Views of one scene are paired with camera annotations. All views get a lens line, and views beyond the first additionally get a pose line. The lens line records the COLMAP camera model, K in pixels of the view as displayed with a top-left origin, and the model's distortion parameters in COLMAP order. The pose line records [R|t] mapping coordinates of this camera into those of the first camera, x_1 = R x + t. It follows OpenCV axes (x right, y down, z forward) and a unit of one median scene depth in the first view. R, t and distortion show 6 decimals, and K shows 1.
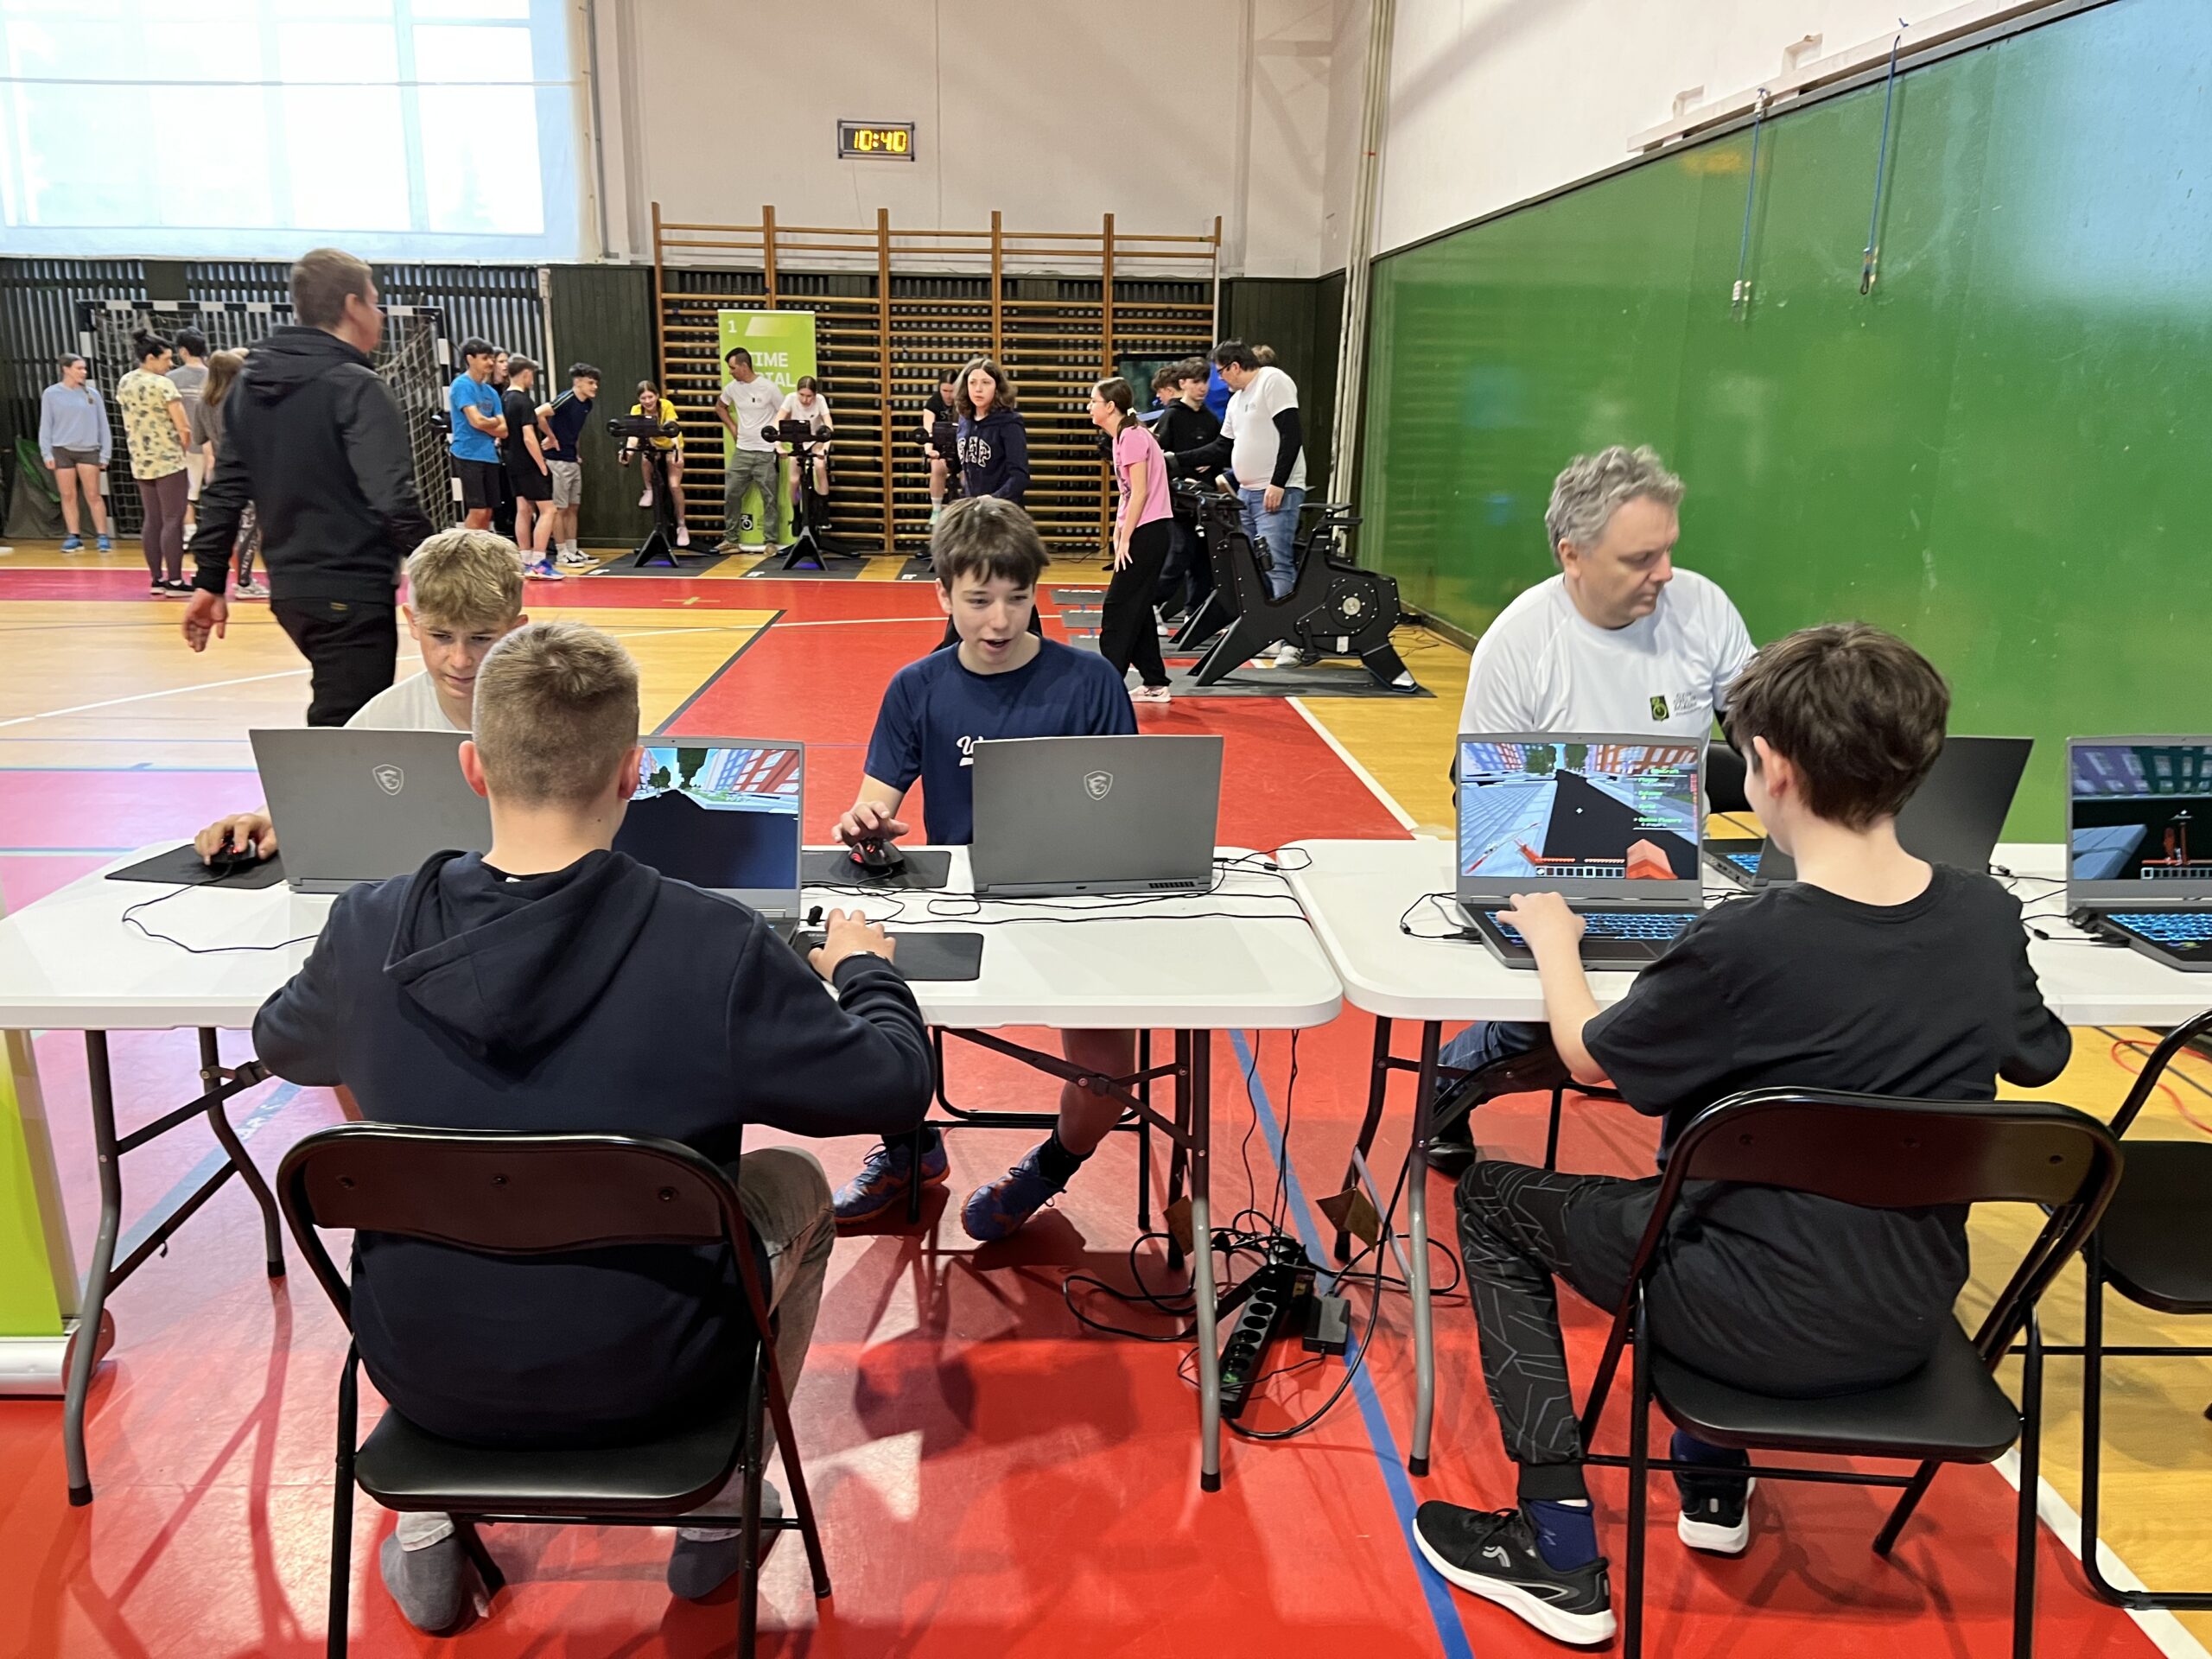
lens RADIAL K [[1670.0, 0, 1098.3], [0, 1670.0, 842.4], [0, 0, 1]] dist [0.043208, -0.035864]
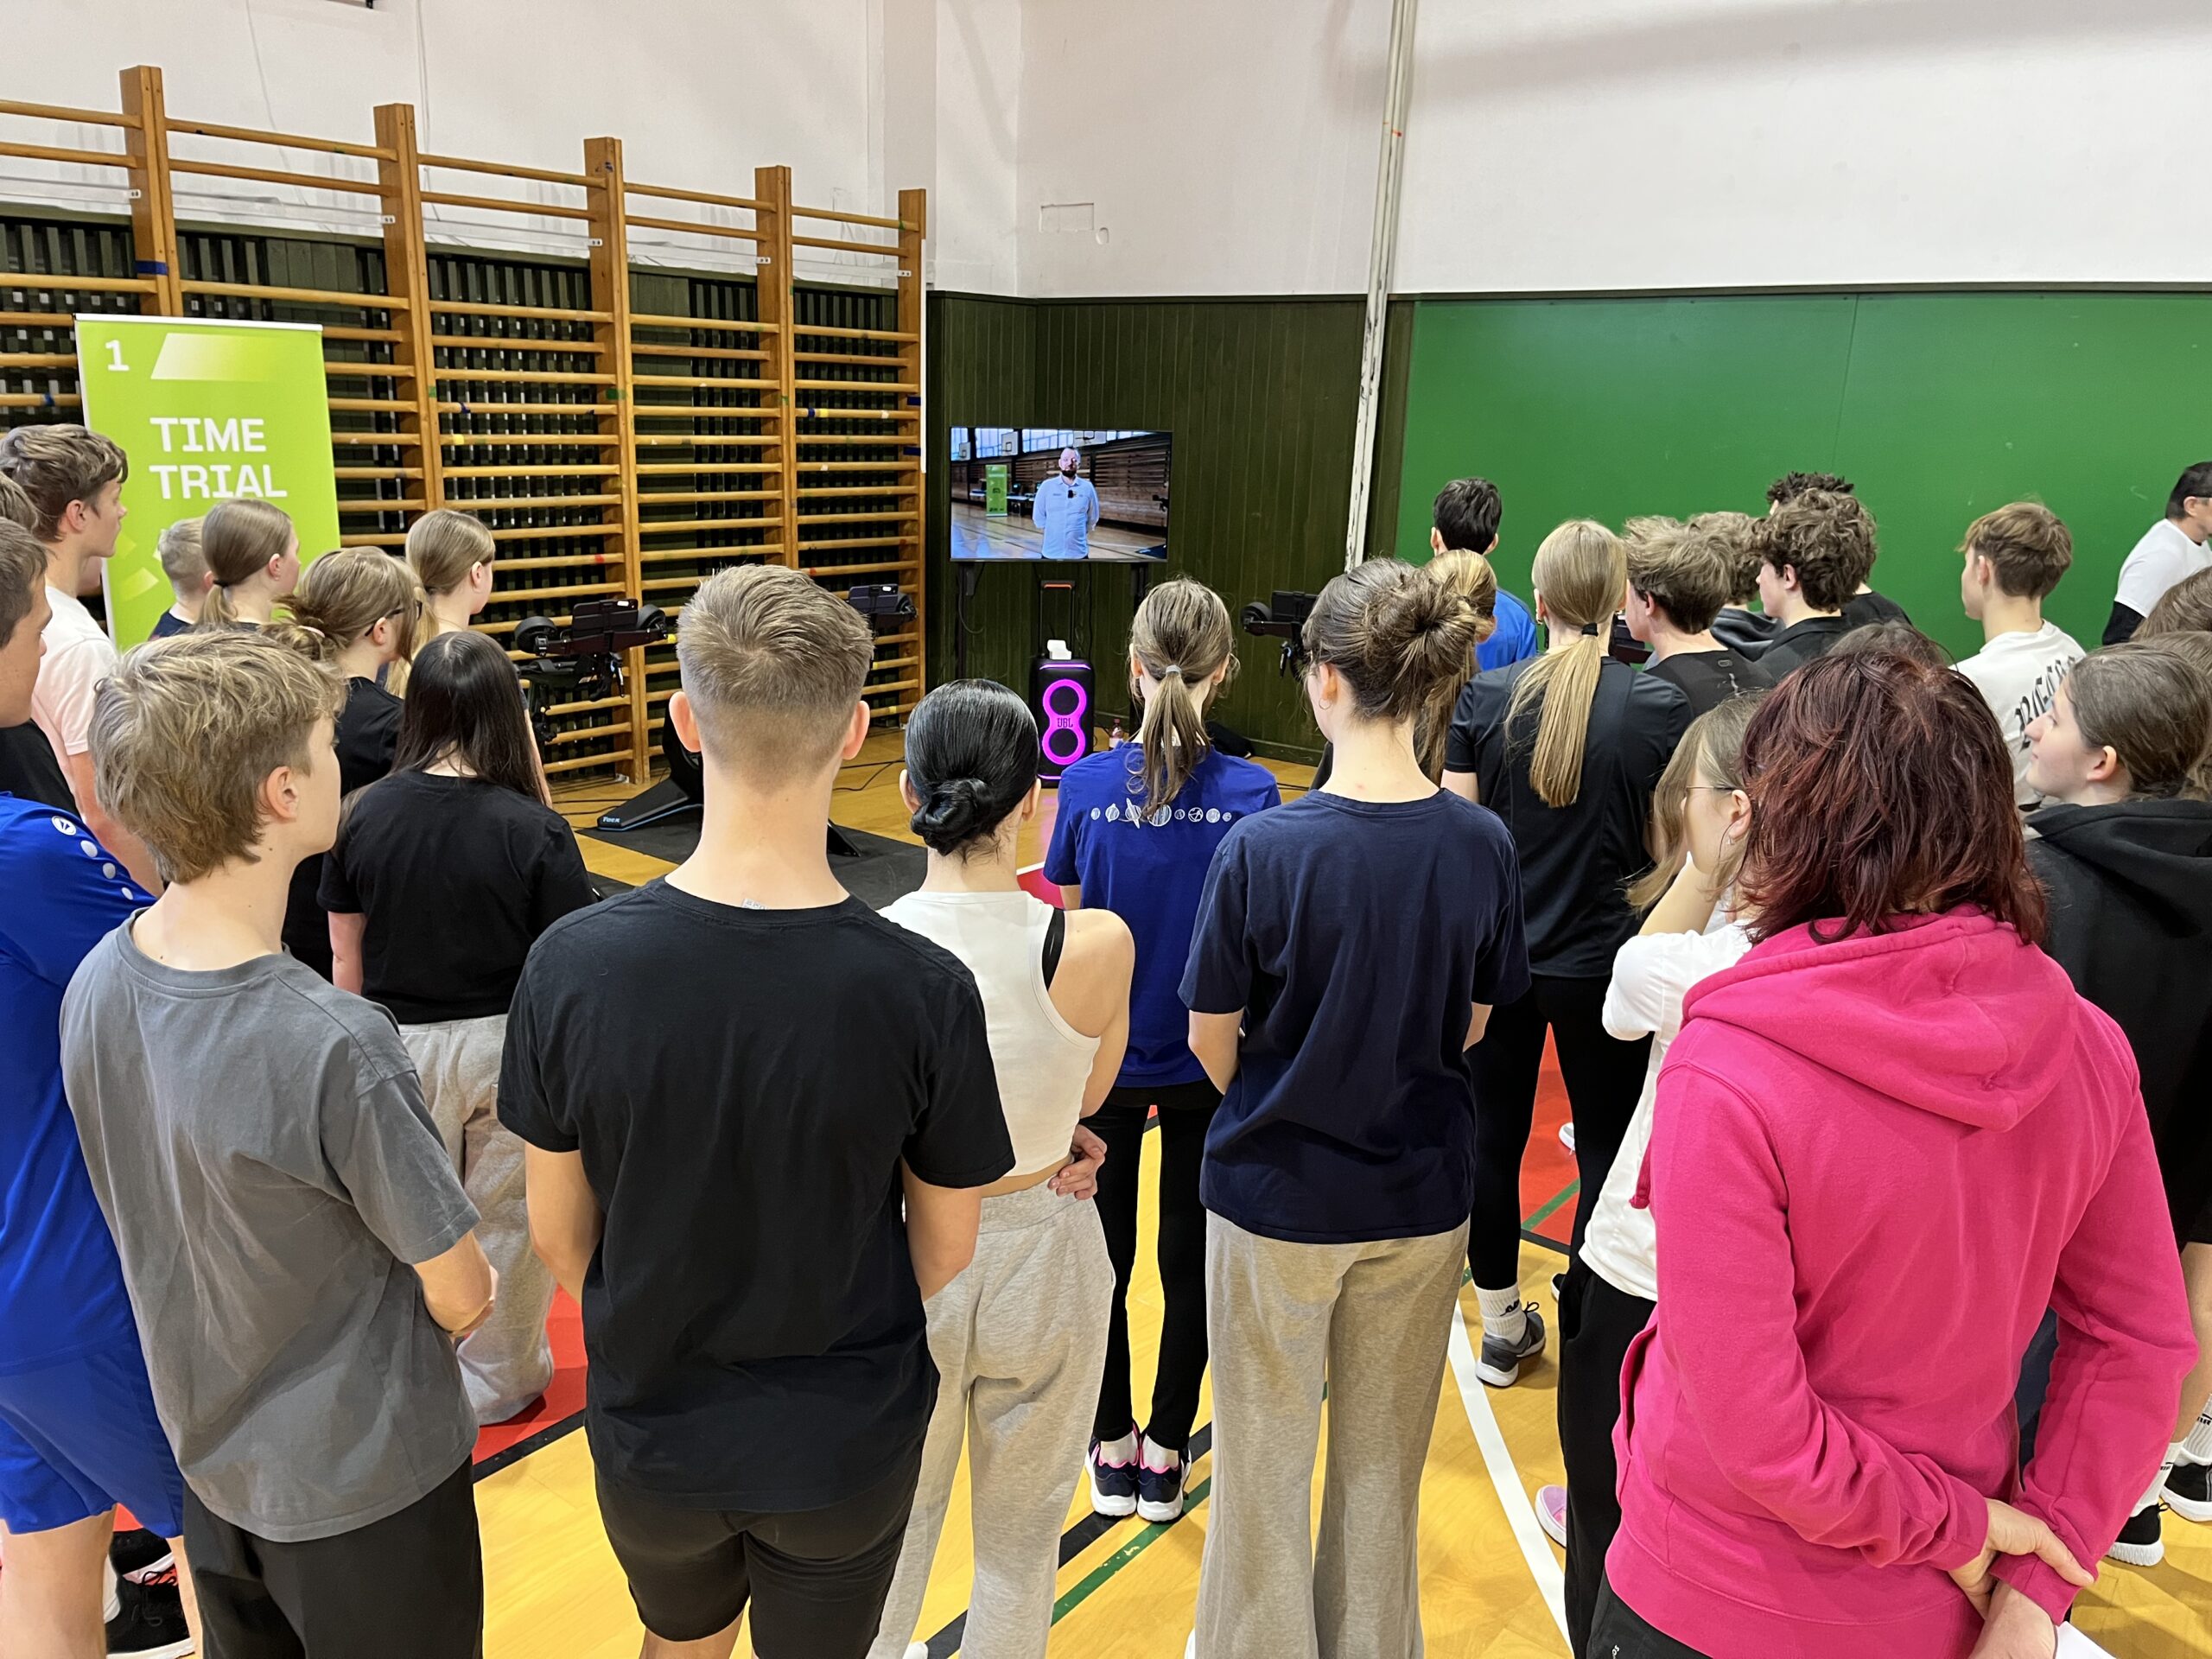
lens RADIAL K [[1671.0, 0, 1114.4], [0, 1671.0, 882.9], [0, 0, 1]] dist [-0.006400, -0.028058]
pose [[0.666570, -0.200309, 0.718026, -0.364172], [0.174419, 0.978392, 0.111024, -0.181913], [-0.724750, 0.051232, 0.687104, 0.547224]]
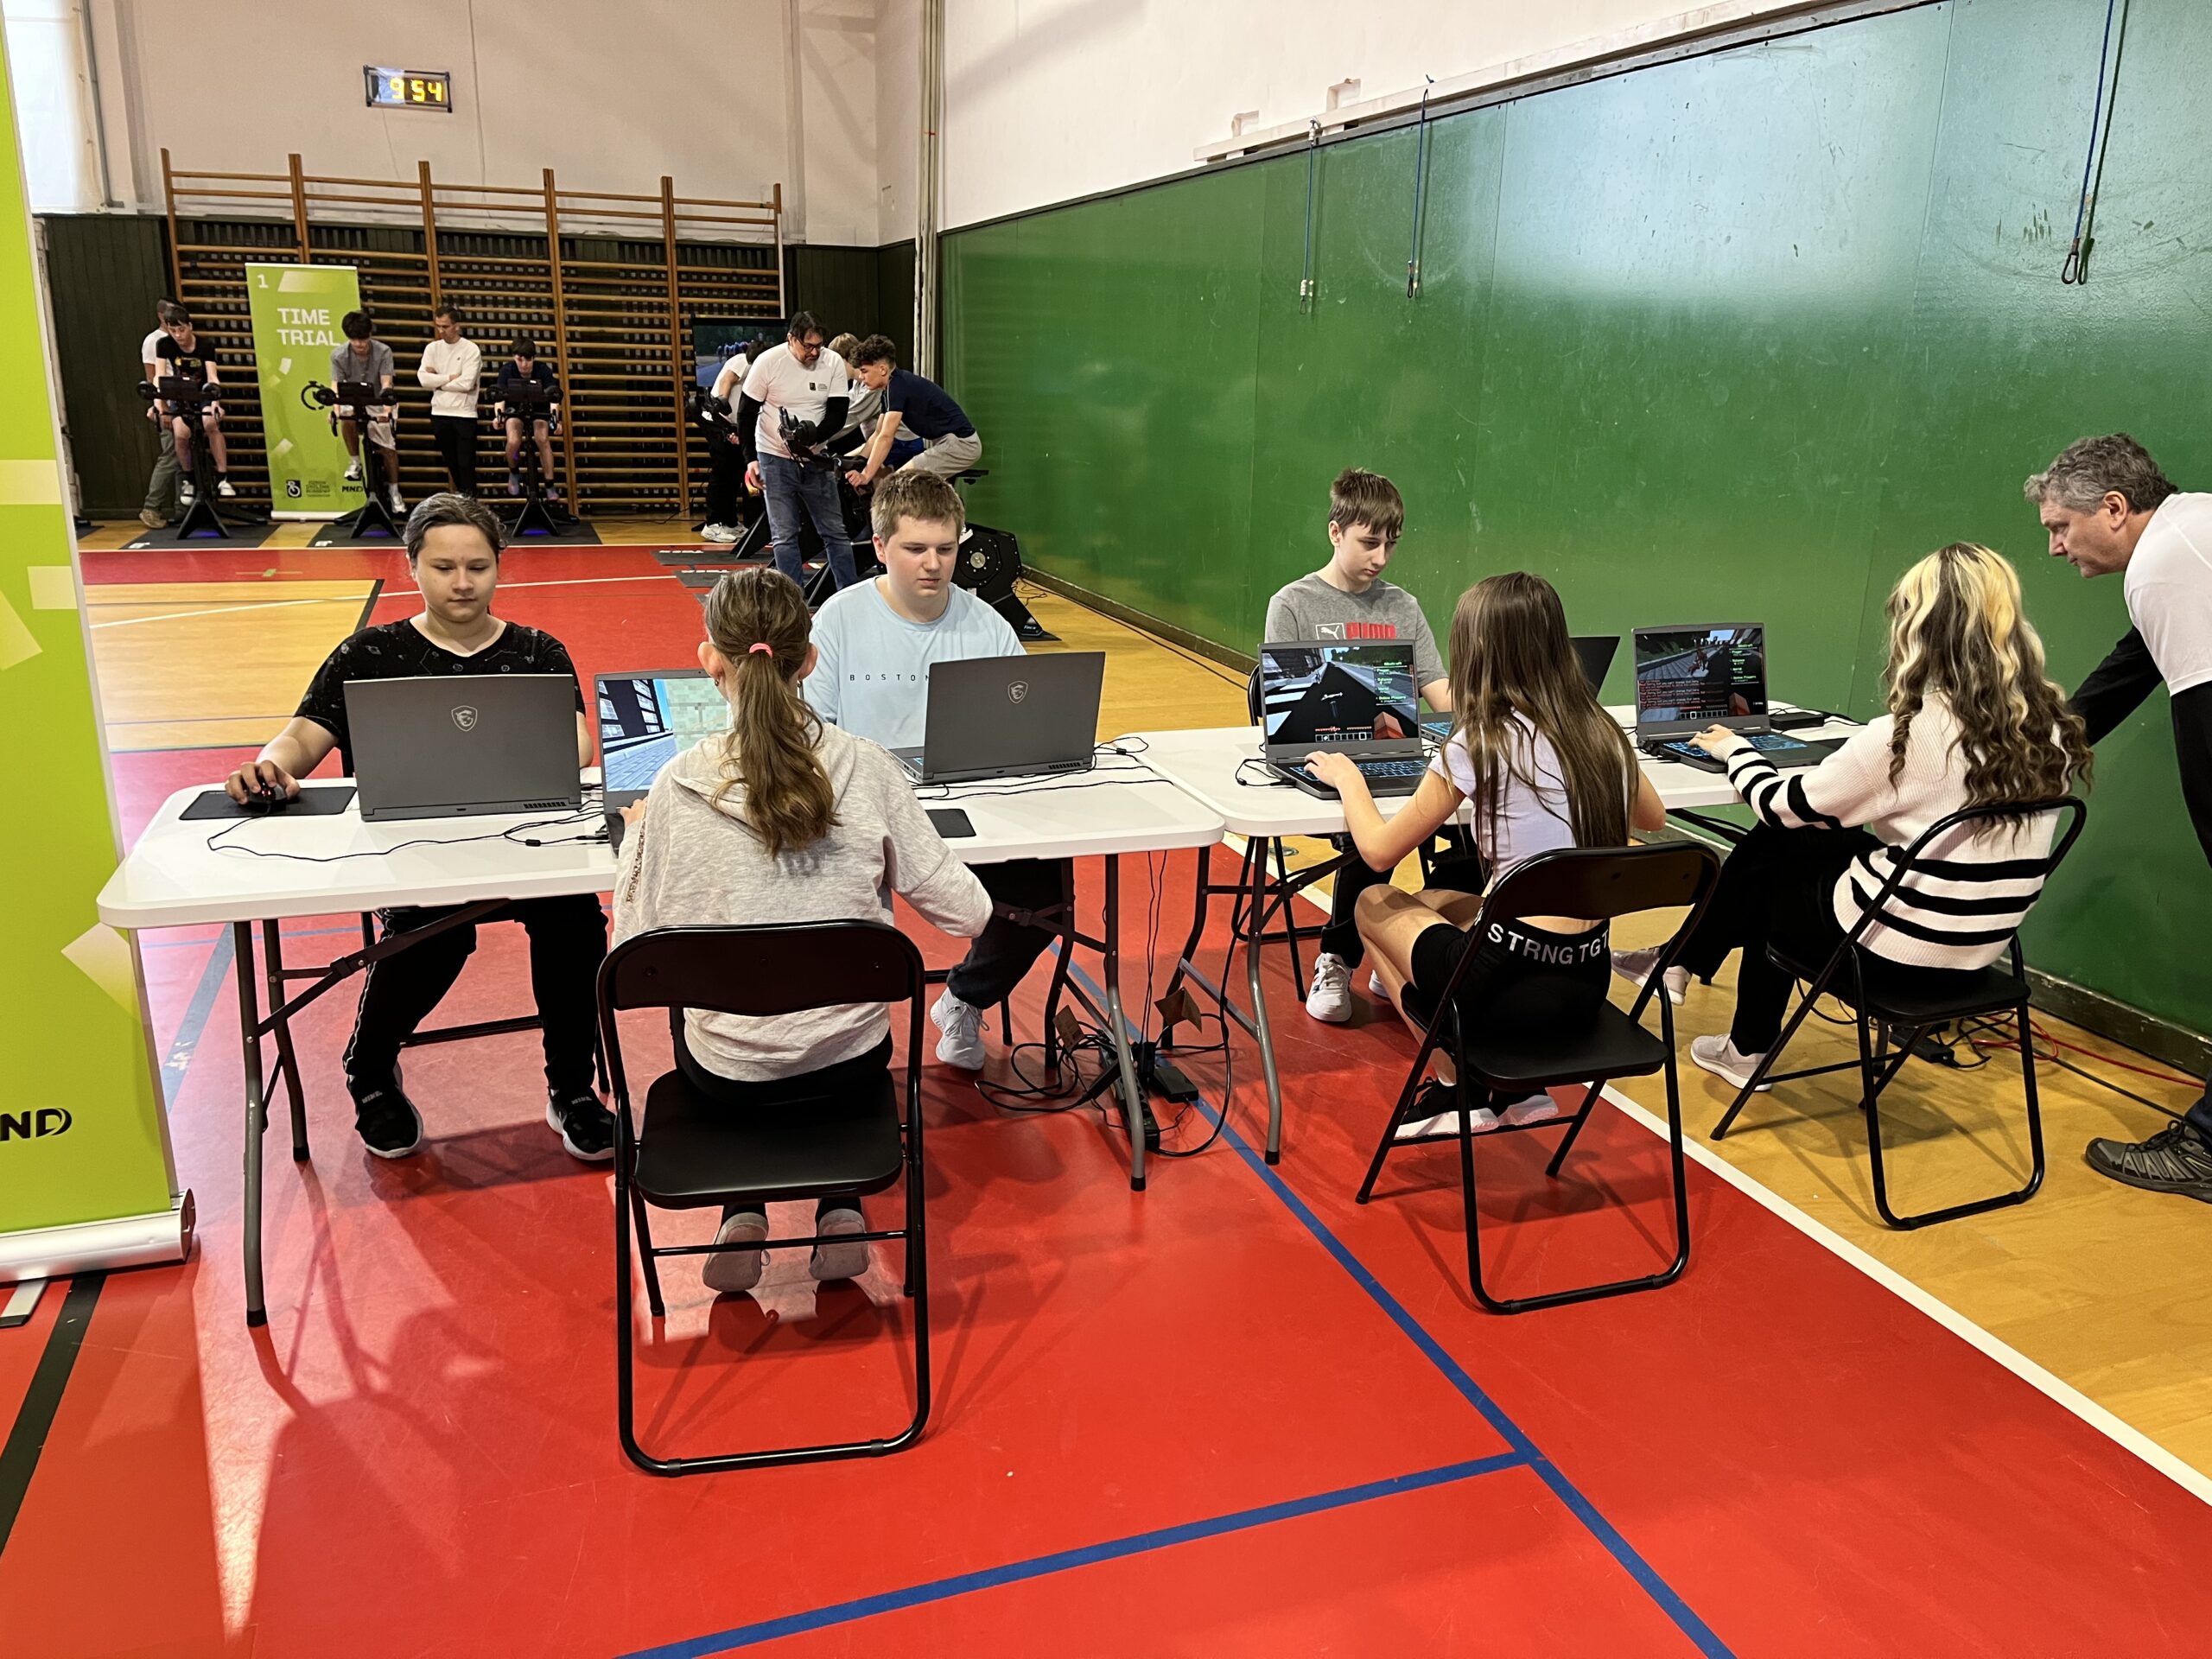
lens RADIAL K [[1655.0, 0, 1115.4], [0, 1655.0, 821.4], [0, 0, 1]] dist [0.125293, -0.170339]
pose [[0.957174, -0.073560, 0.280013, -0.047606], [0.069801, 0.997287, 0.023389, 0.006750], [-0.280973, -0.002842, 0.959711, -0.048535]]
